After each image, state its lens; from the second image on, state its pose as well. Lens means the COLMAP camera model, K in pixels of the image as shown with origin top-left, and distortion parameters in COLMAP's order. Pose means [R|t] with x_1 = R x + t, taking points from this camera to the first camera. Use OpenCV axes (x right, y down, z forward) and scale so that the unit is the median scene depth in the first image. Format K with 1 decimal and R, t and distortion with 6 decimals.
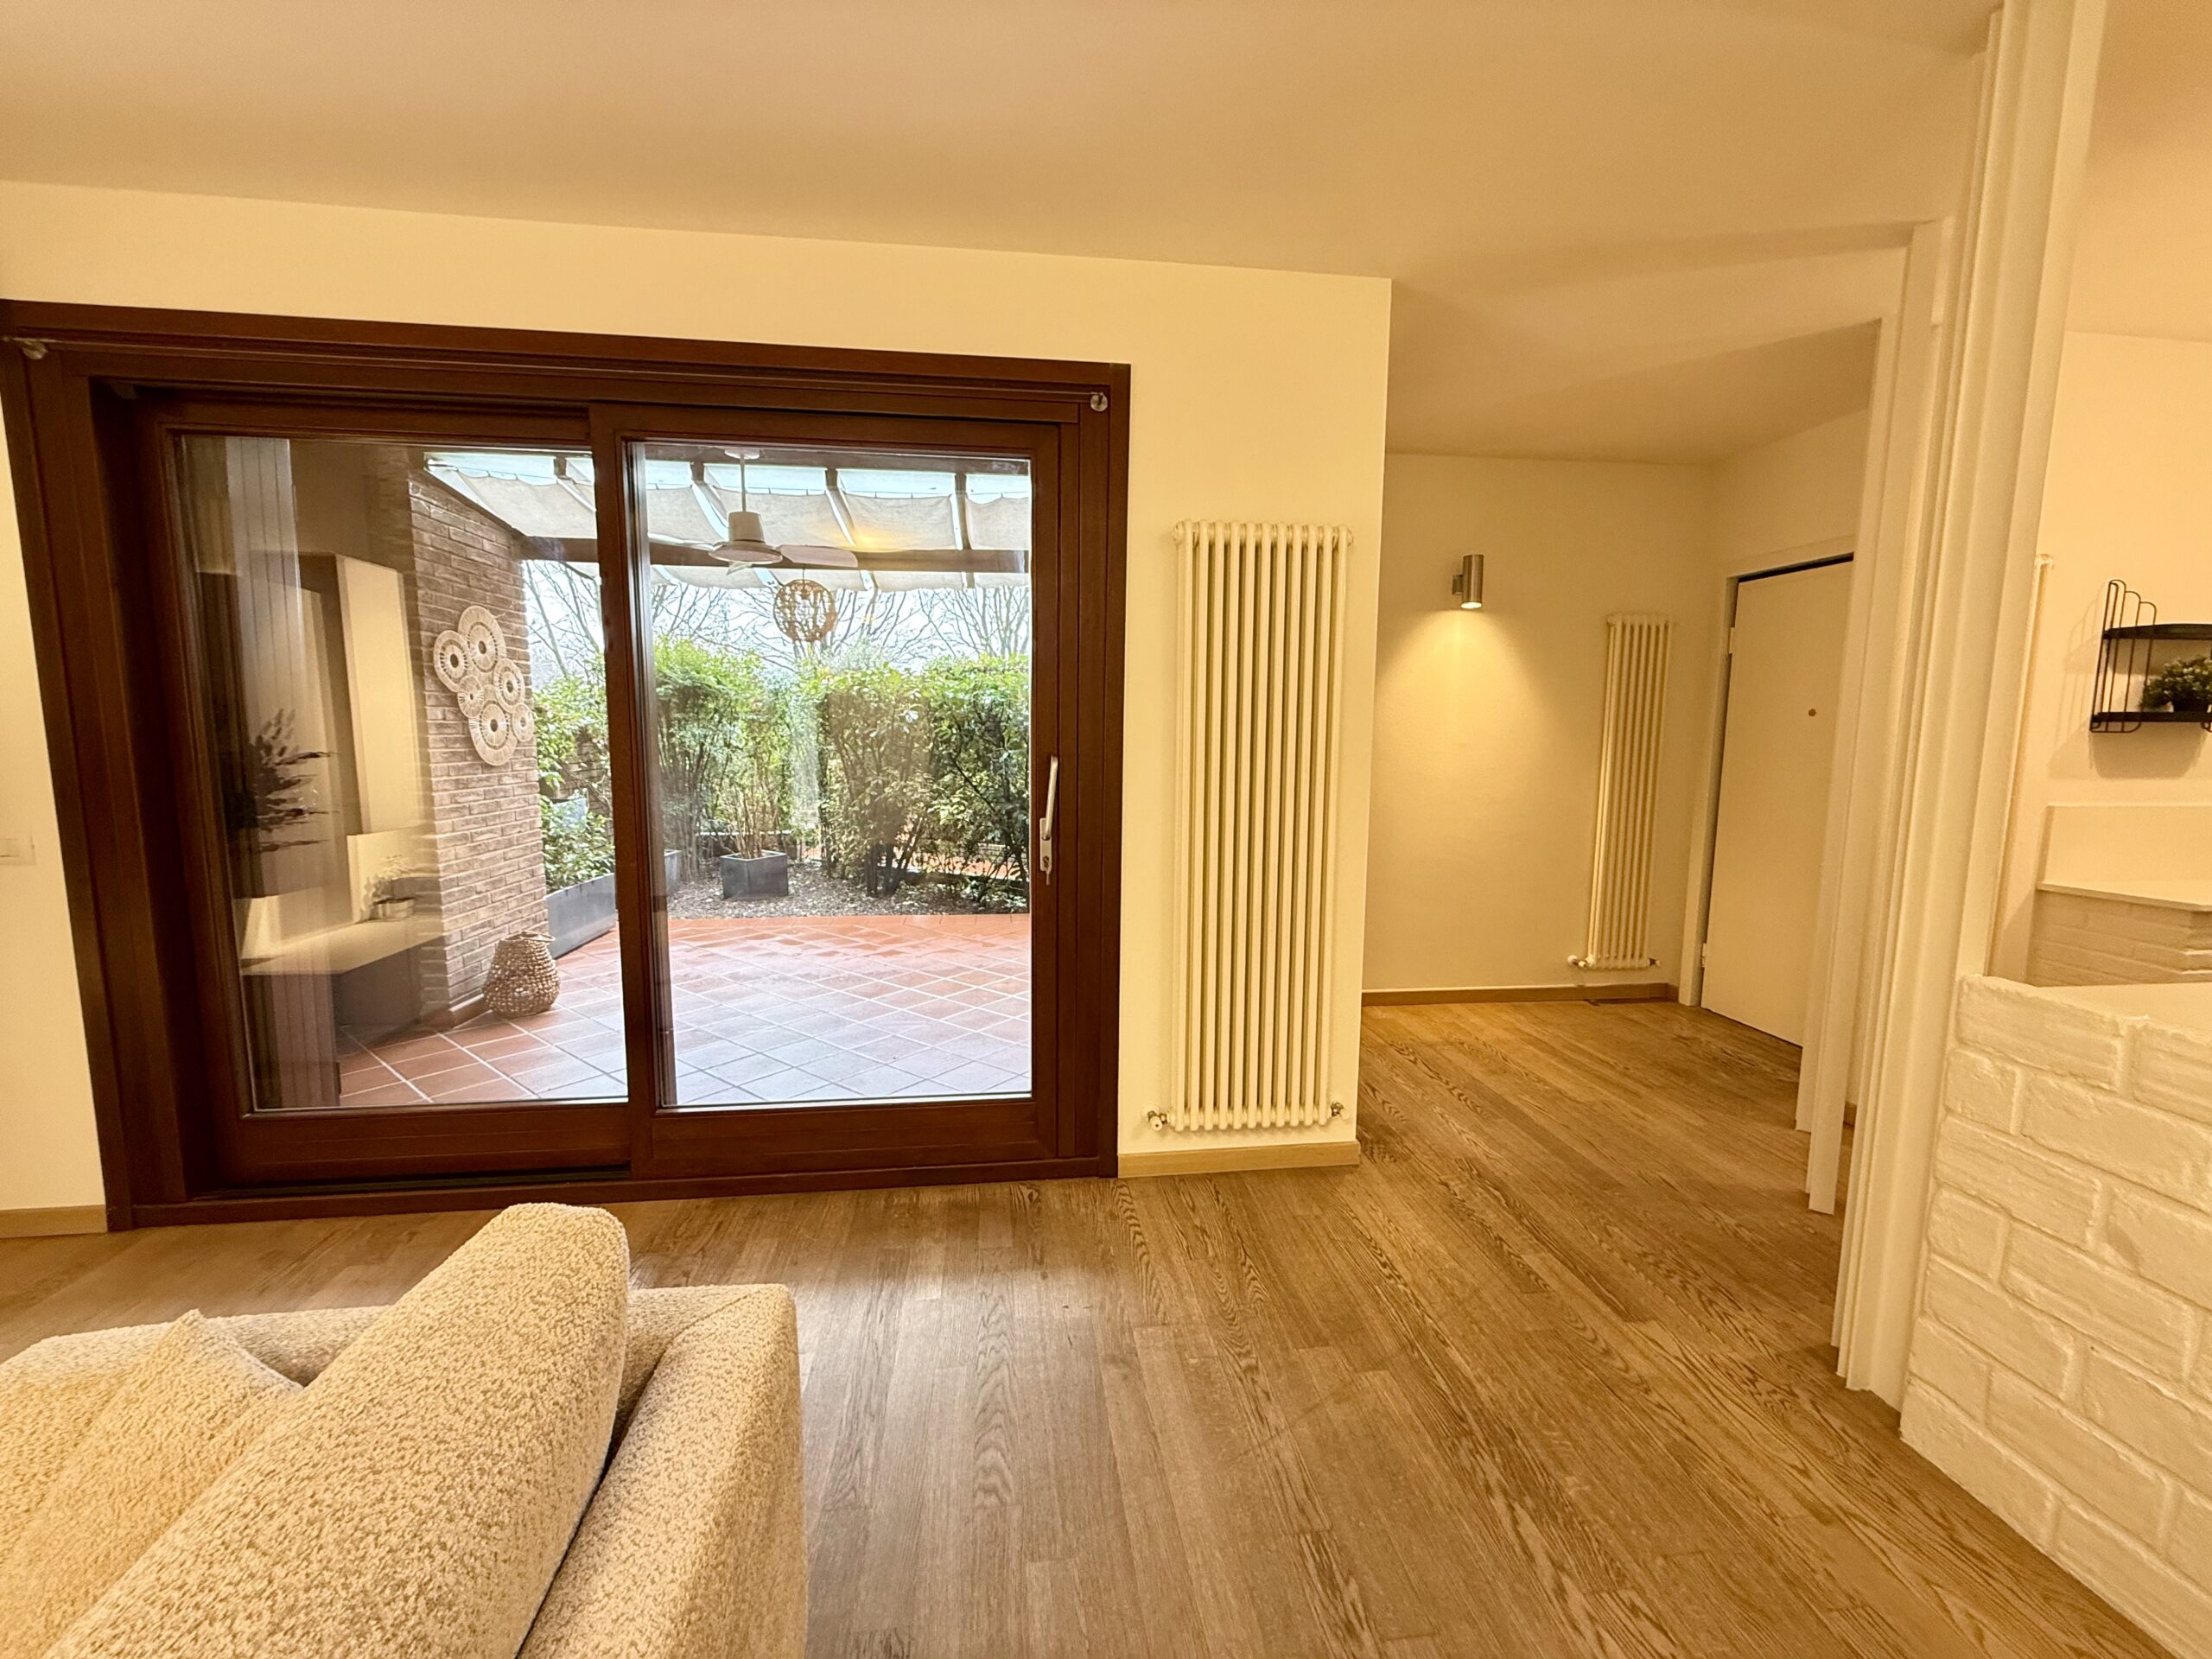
lens RADIAL K [[876.8, 0, 1100.6], [0, 876.8, 827.6], [0, 0, 1]] dist [-0.000595, 0.000040]
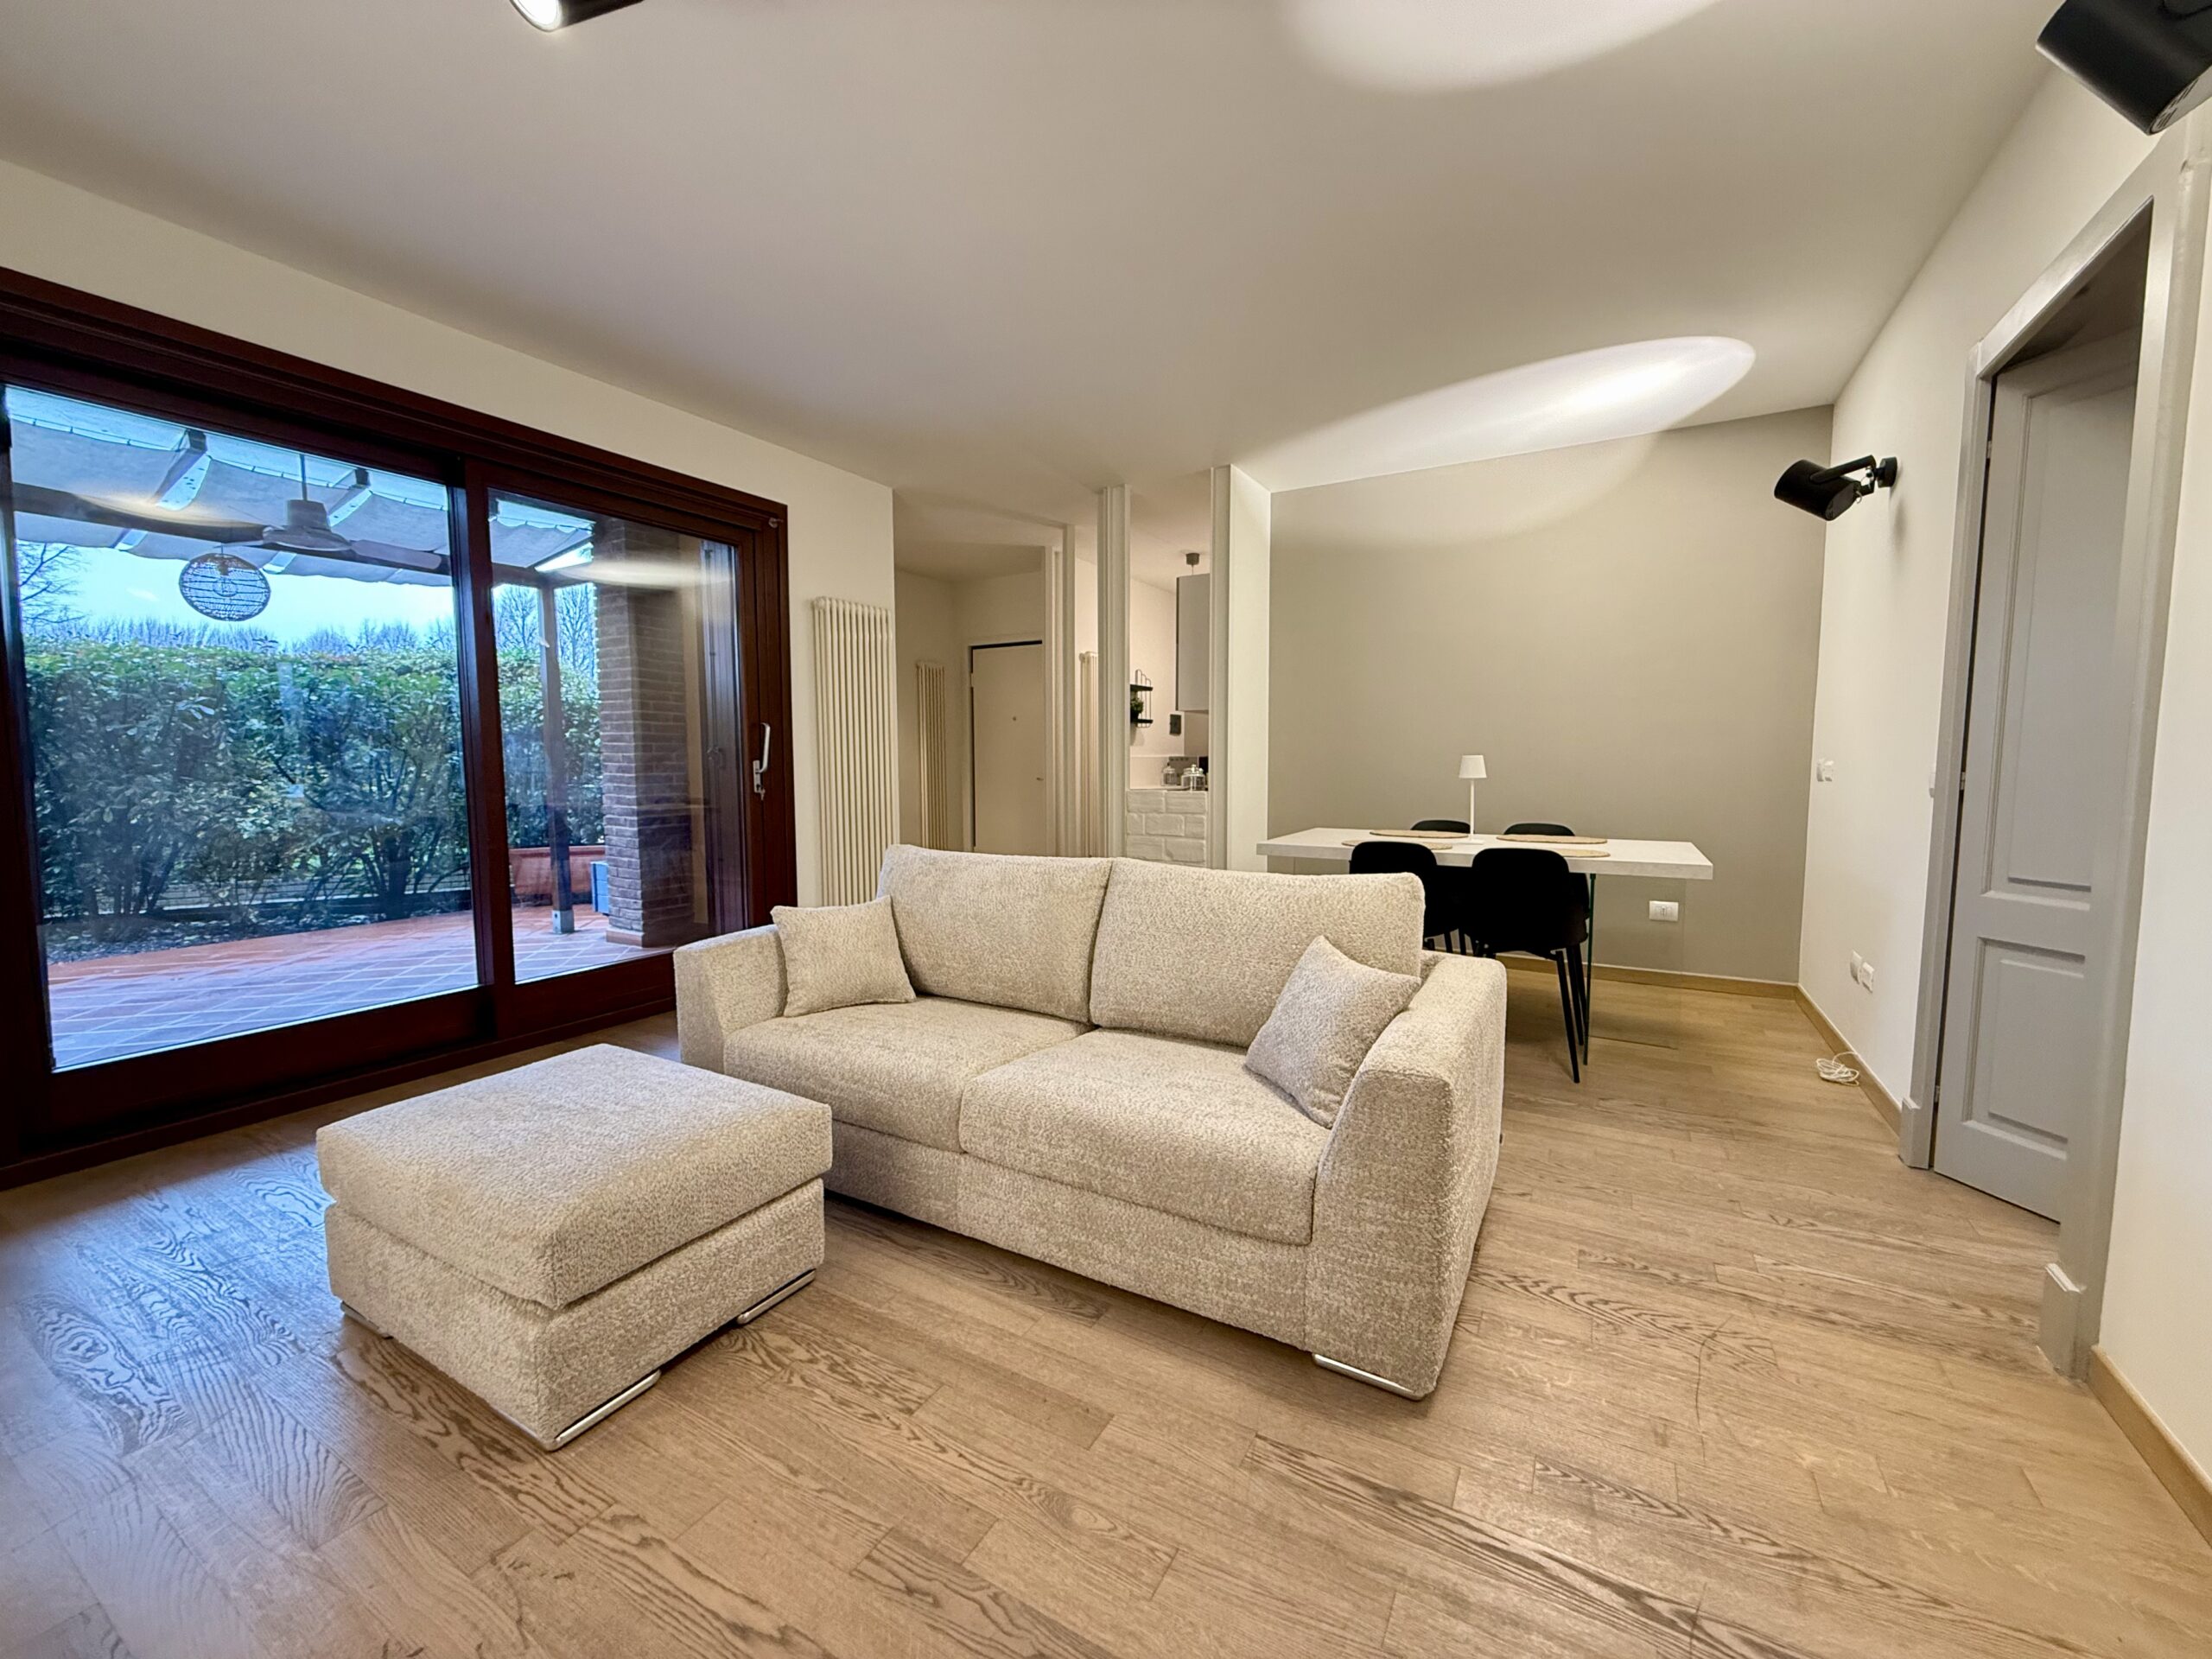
lens RADIAL K [[876.8, 0, 1099.3], [0, 876.8, 828.7], [0, 0, 1]] dist [-0.000595, 0.000040]
pose [[0.605516, -0.073601, 0.792422, -0.938678], [0.098260, 0.995010, 0.017334, 0.143509], [-0.789744, 0.067367, 0.609727, -0.493468]]
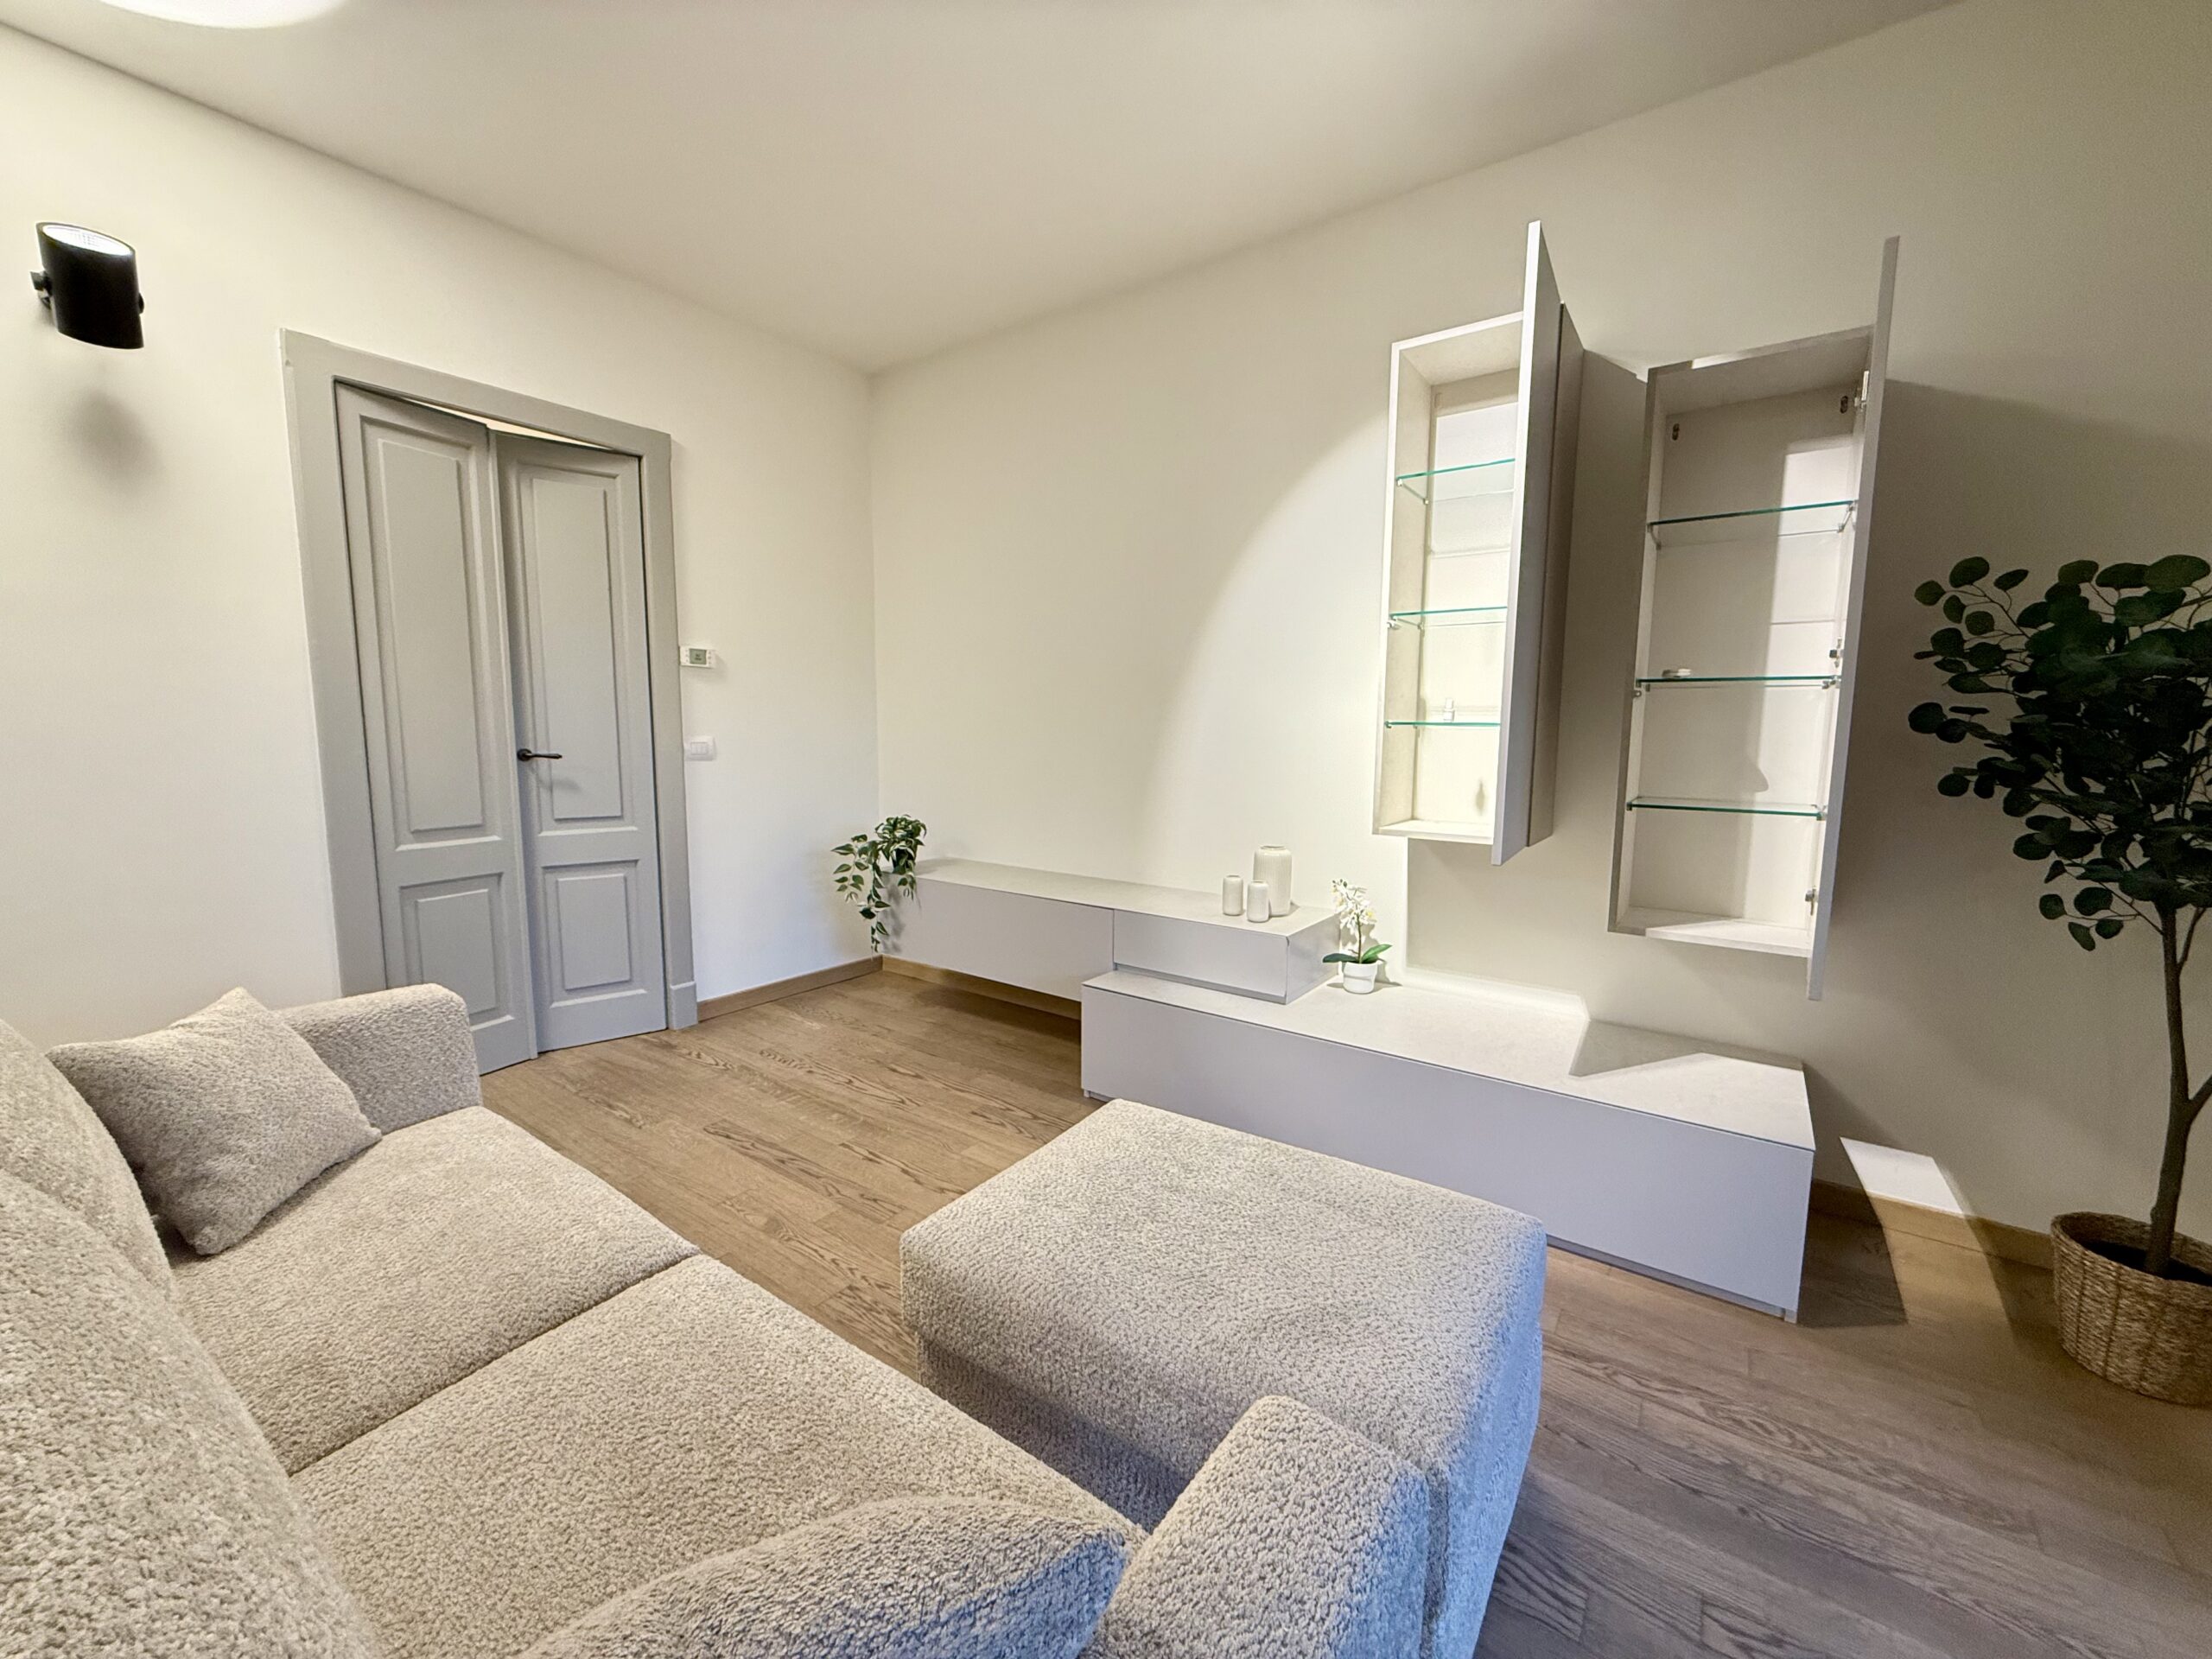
lens RADIAL K [[876.8, 0, 1099.0], [0, 876.8, 829.3], [0, 0, 1]] dist [-0.000595, 0.000040]
pose [[-0.687241, 0.071781, -0.722875, -0.271208], [-0.096240, 0.977338, 0.188544, 0.029057], [0.720026, 0.199145, -0.664758, 0.473698]]
